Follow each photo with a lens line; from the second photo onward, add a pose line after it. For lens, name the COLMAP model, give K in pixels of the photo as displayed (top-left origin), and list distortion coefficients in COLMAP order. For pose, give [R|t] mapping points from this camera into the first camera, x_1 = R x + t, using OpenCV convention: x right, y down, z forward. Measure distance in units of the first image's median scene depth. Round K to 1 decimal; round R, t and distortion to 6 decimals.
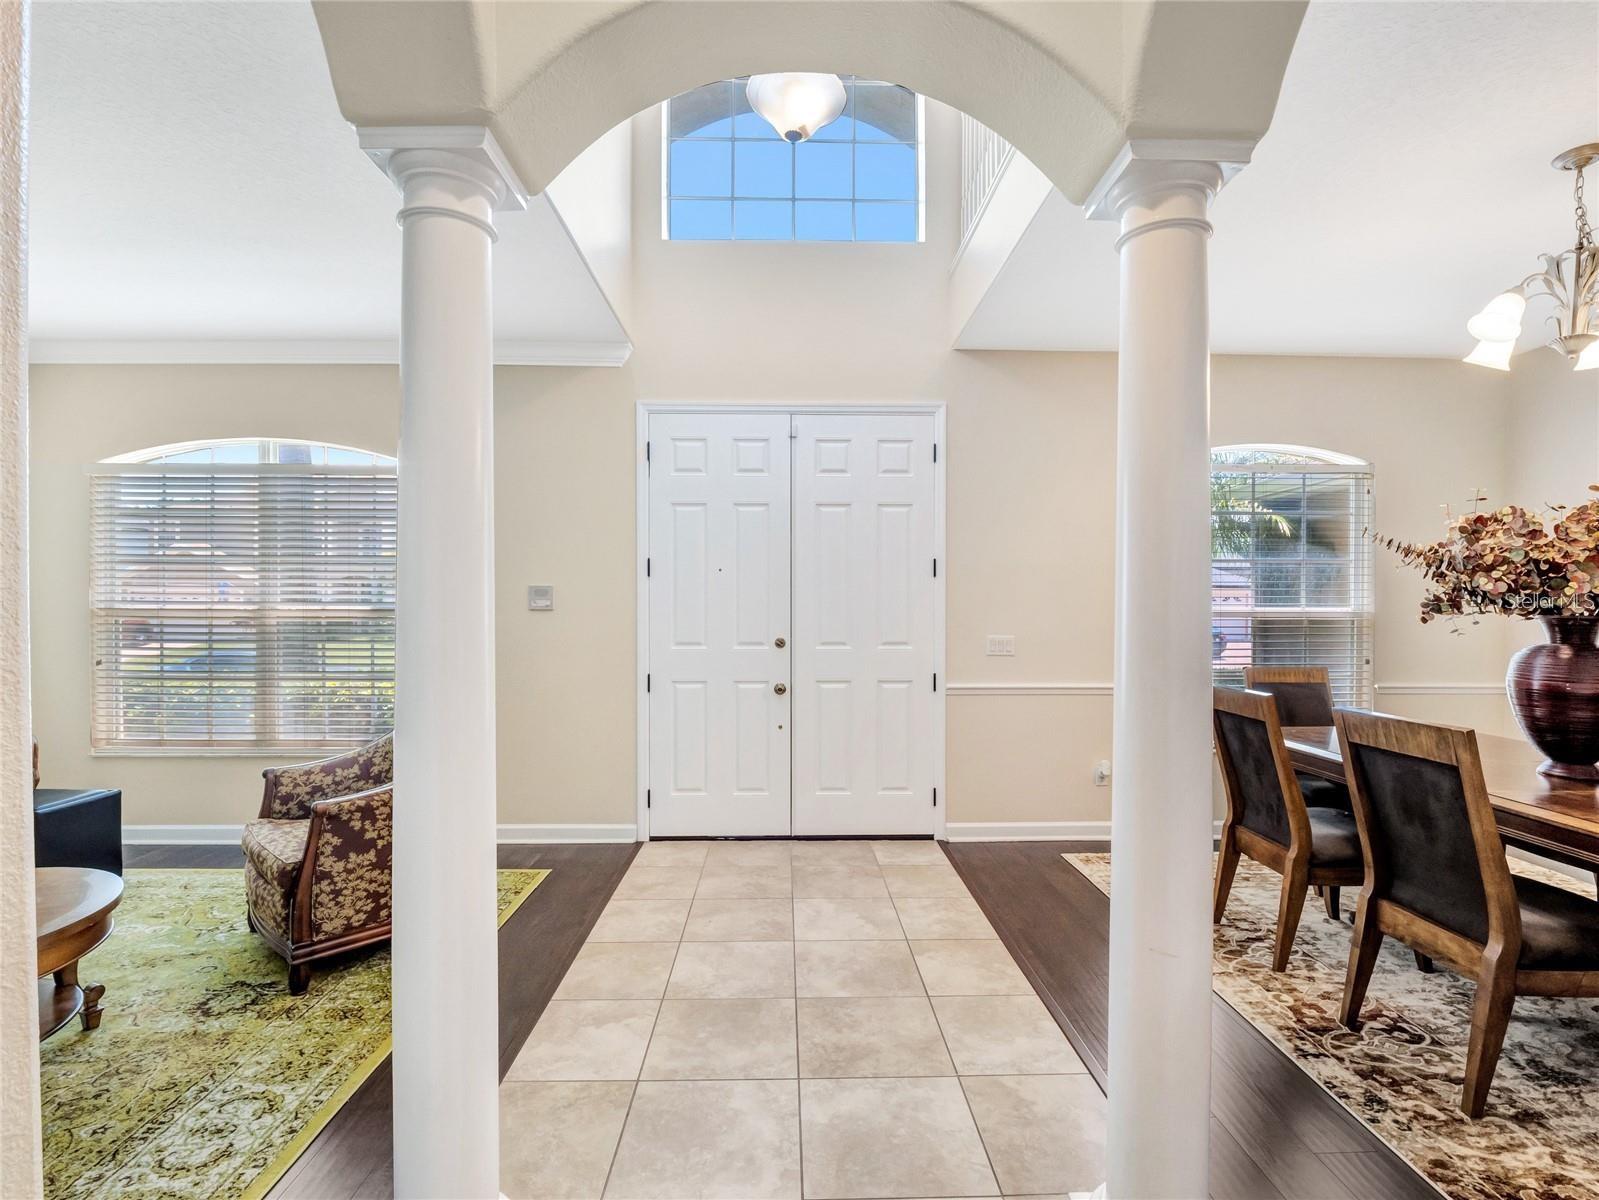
lens RADIAL K [[766.9, 0, 796.7], [0, 766.9, 634.2], [0, 0, 1]] dist [-0.018219, -0.003194]
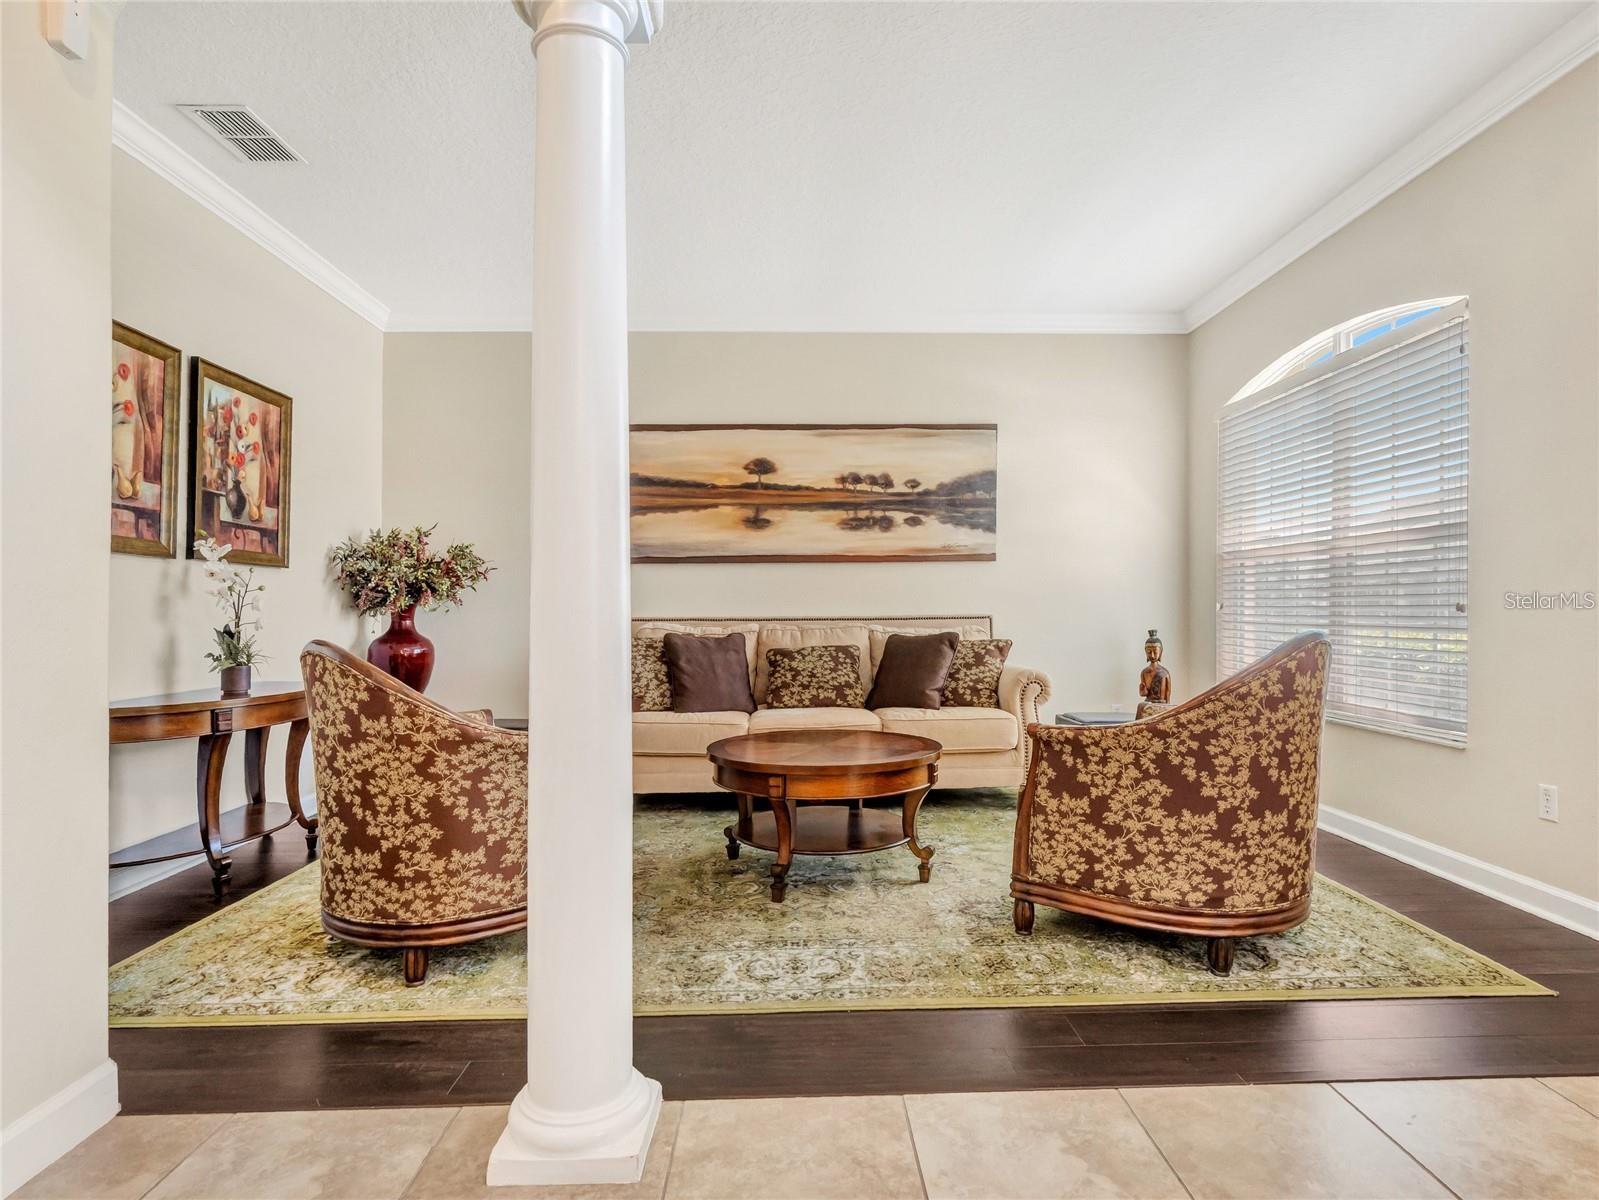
lens RADIAL K [[849.2, 0, 817.9], [0, 849.2, 630.3], [0, 0, 1]] dist [-0.012610, 0.002445]
pose [[0.018251, 0.020322, -0.999627, 0.363732], [-0.023150, 0.999534, 0.019898, 0.104720], [0.999565, 0.022779, 0.018713, 0.765708]]
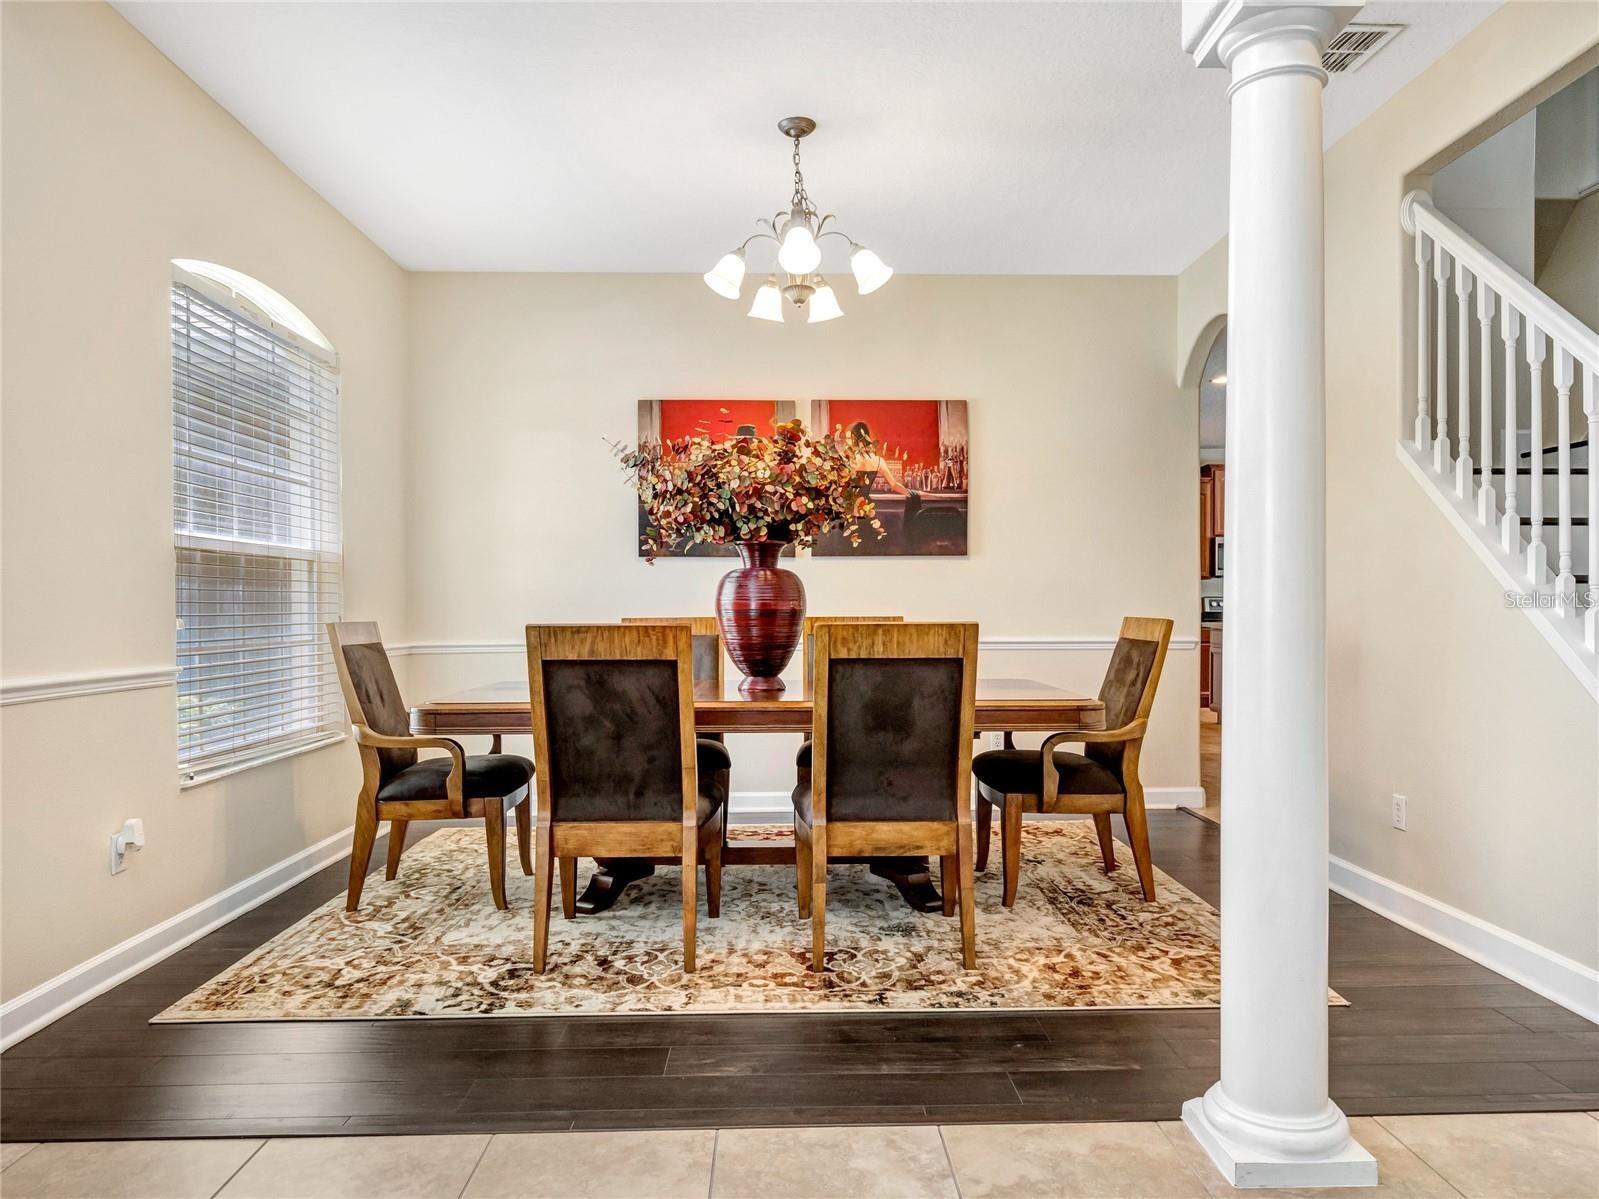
lens RADIAL K [[1063.8, 0, 809.5], [0, 1063.8, 631.0], [0, 0, 1]] dist [-0.000815, -0.004464]
pose [[-0.006074, -0.026957, 0.999618, -0.532449], [0.036023, 0.998982, 0.027159, 0.067462], [-0.999333, 0.036174, -0.005097, 0.970580]]
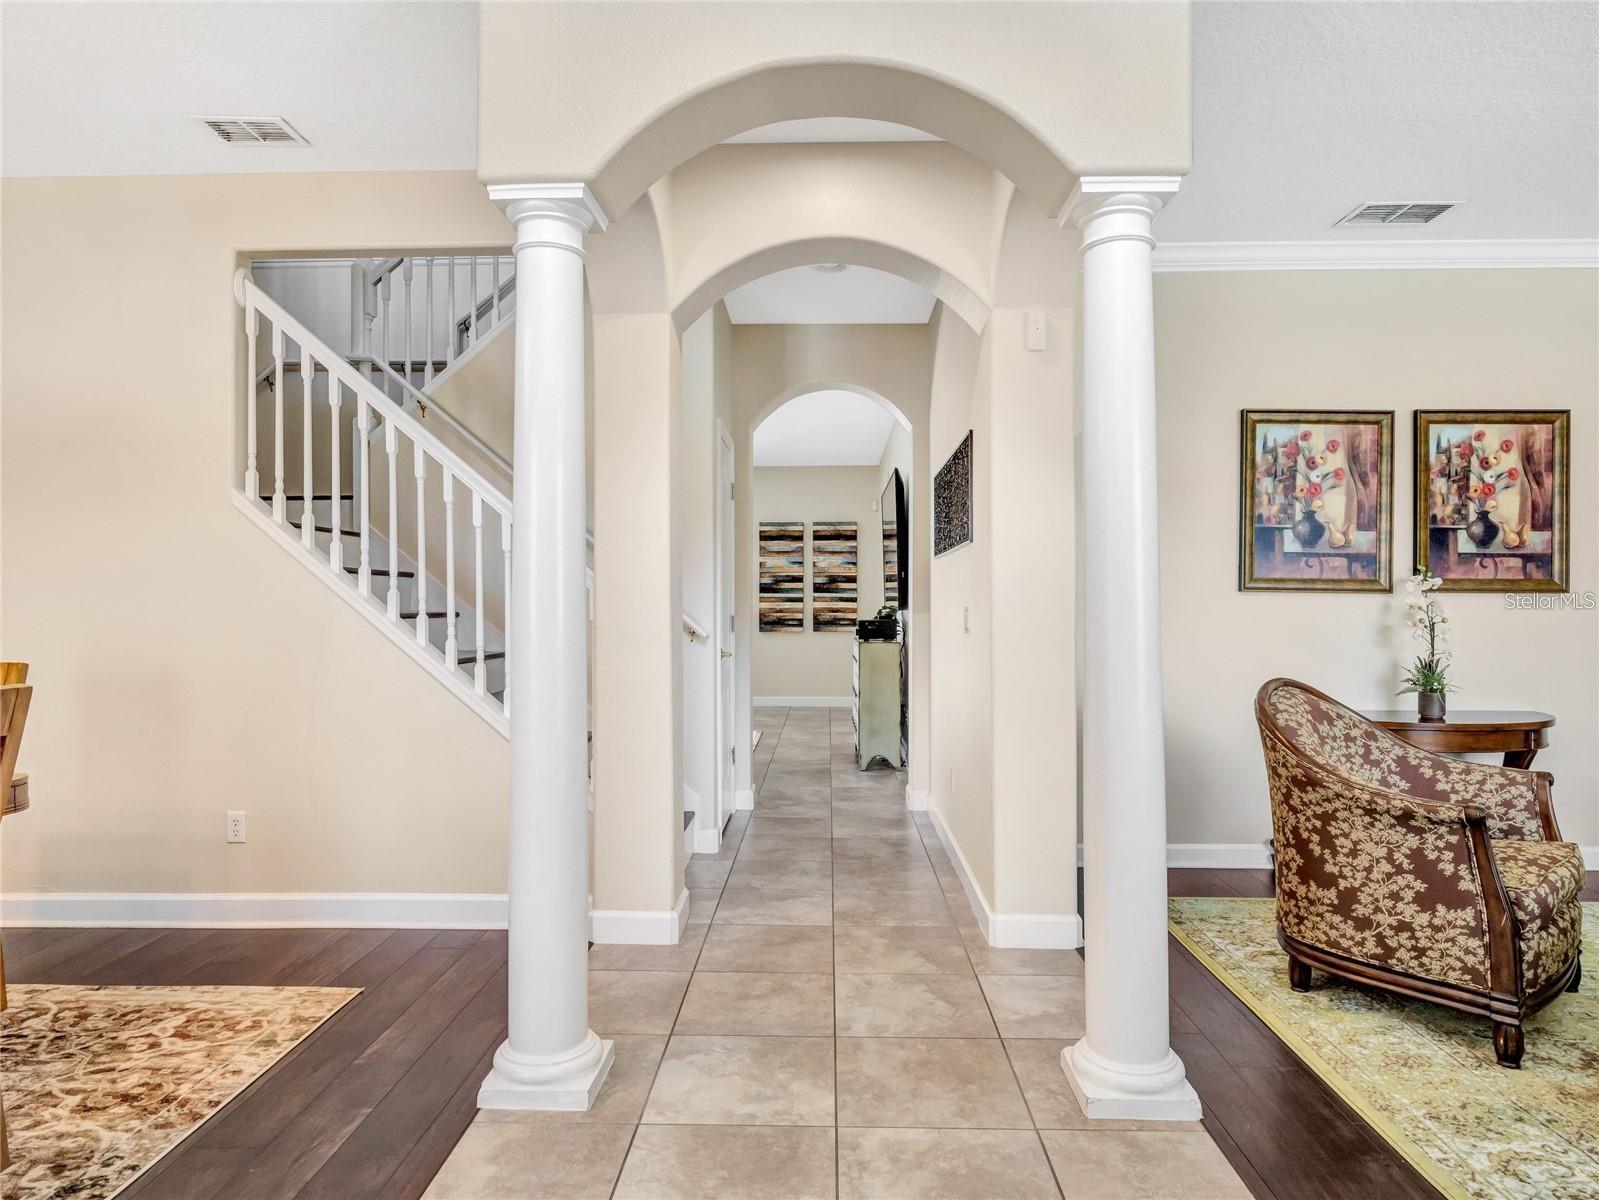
lens RADIAL K [[964.9, 0, 801.0], [0, 964.9, 602.0], [0, 0, 1]] dist [-0.000763, -0.002974]
pose [[-0.998967, -0.000791, 0.045441, -0.001083], [0.000580, 0.999545, 0.030147, 0.004563], [-0.045444, 0.030142, -0.998512, 1.553511]]
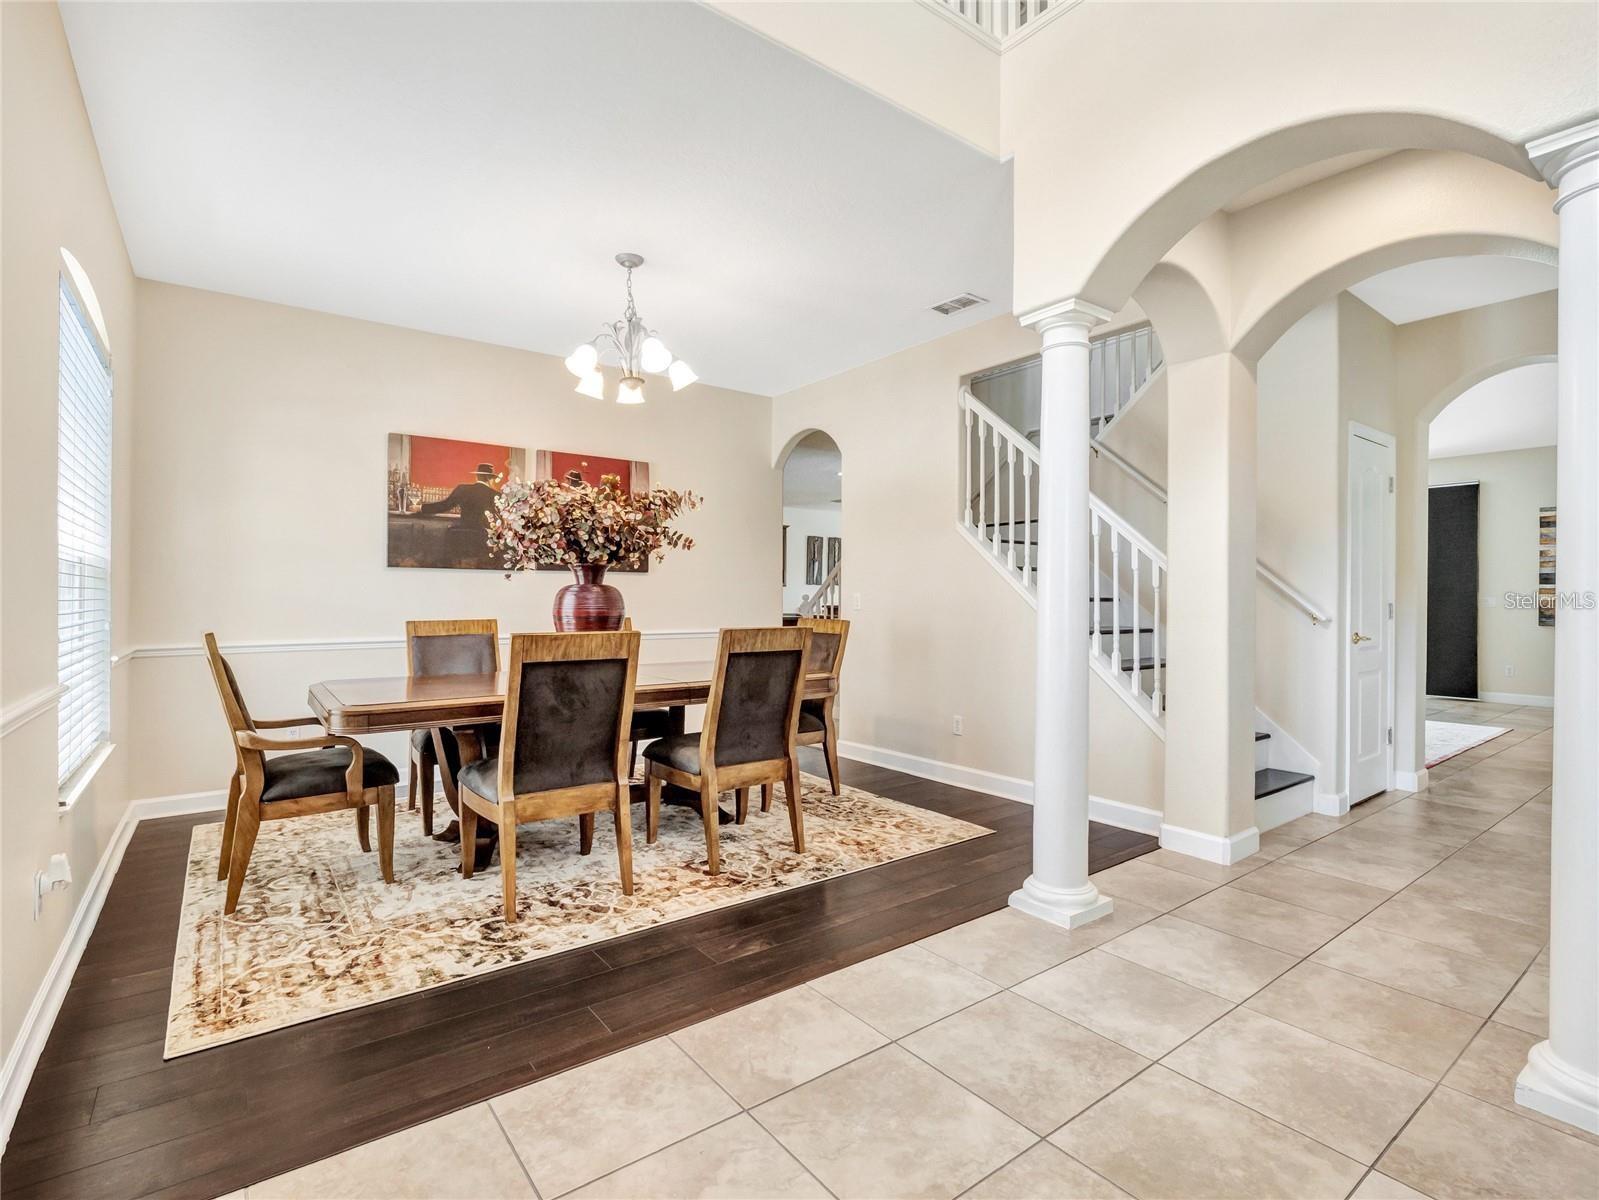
lens RADIAL K [[766.9, 0, 795.7], [0, 766.9, 609.8], [0, 0, 1]] dist [-0.018219, -0.003194]
pose [[-0.581157, -0.017660, 0.813600, -0.397172], [0.022035, 0.999056, 0.037426, 0.017361], [-0.813493, 0.039678, -0.580220, 1.579105]]
